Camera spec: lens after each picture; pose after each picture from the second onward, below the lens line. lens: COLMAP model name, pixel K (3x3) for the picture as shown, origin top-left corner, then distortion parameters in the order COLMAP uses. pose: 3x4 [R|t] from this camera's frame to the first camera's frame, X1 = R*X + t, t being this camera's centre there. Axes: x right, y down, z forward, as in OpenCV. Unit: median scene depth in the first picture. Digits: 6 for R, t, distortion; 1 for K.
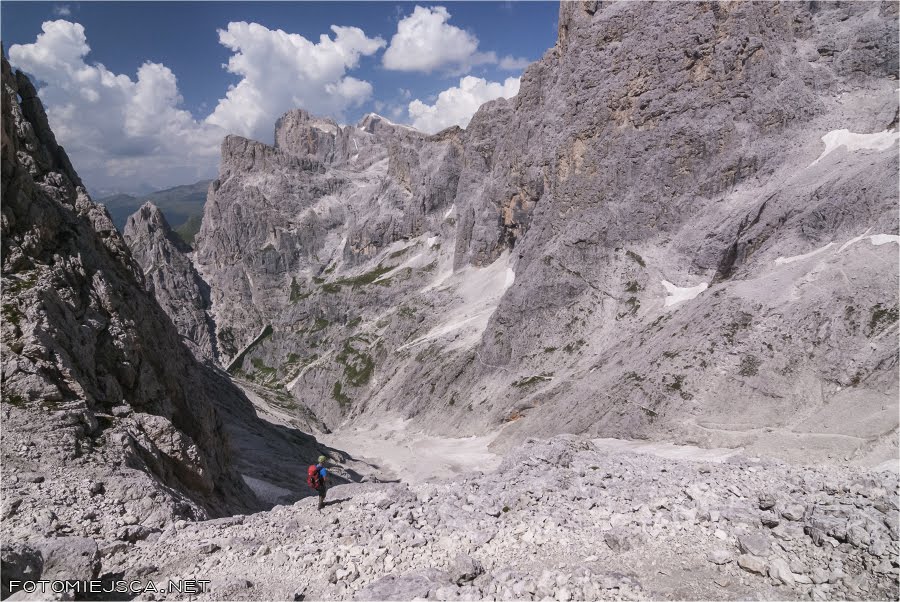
lens RADIAL K [[473.1, 0, 459.3], [0, 473.1, 292.4], [0, 0, 1]] dist [-0.000954, -0.016309]
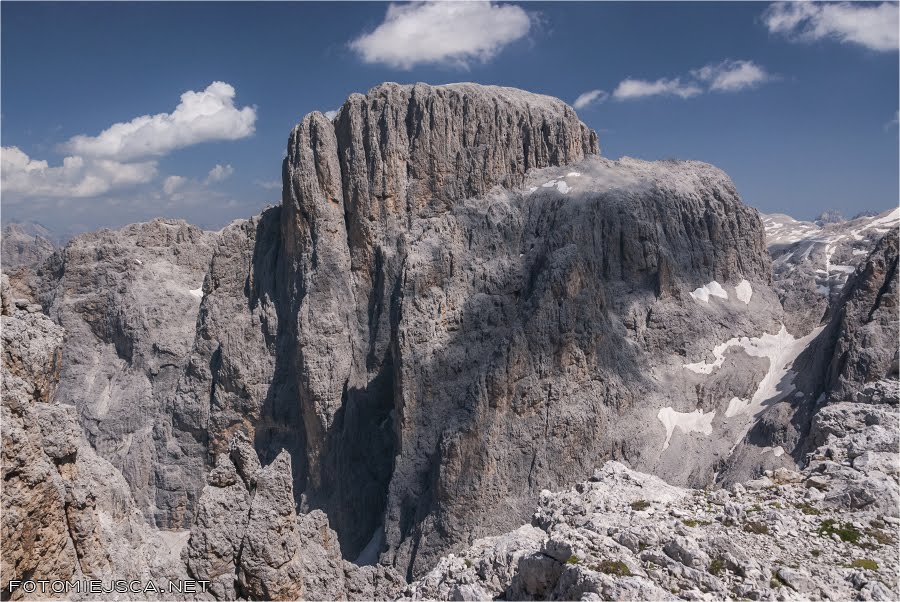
lens RADIAL K [[722.7, 0, 450.0], [0, 722.7, 301.0], [0, 0, 1]] dist [-0.155189, 0.126393]
pose [[0.721683, -0.053833, 0.690127, -0.695522], [0.153540, 0.984586, -0.083758, -0.473105], [-0.674981, 0.166409, 0.718825, 0.030896]]
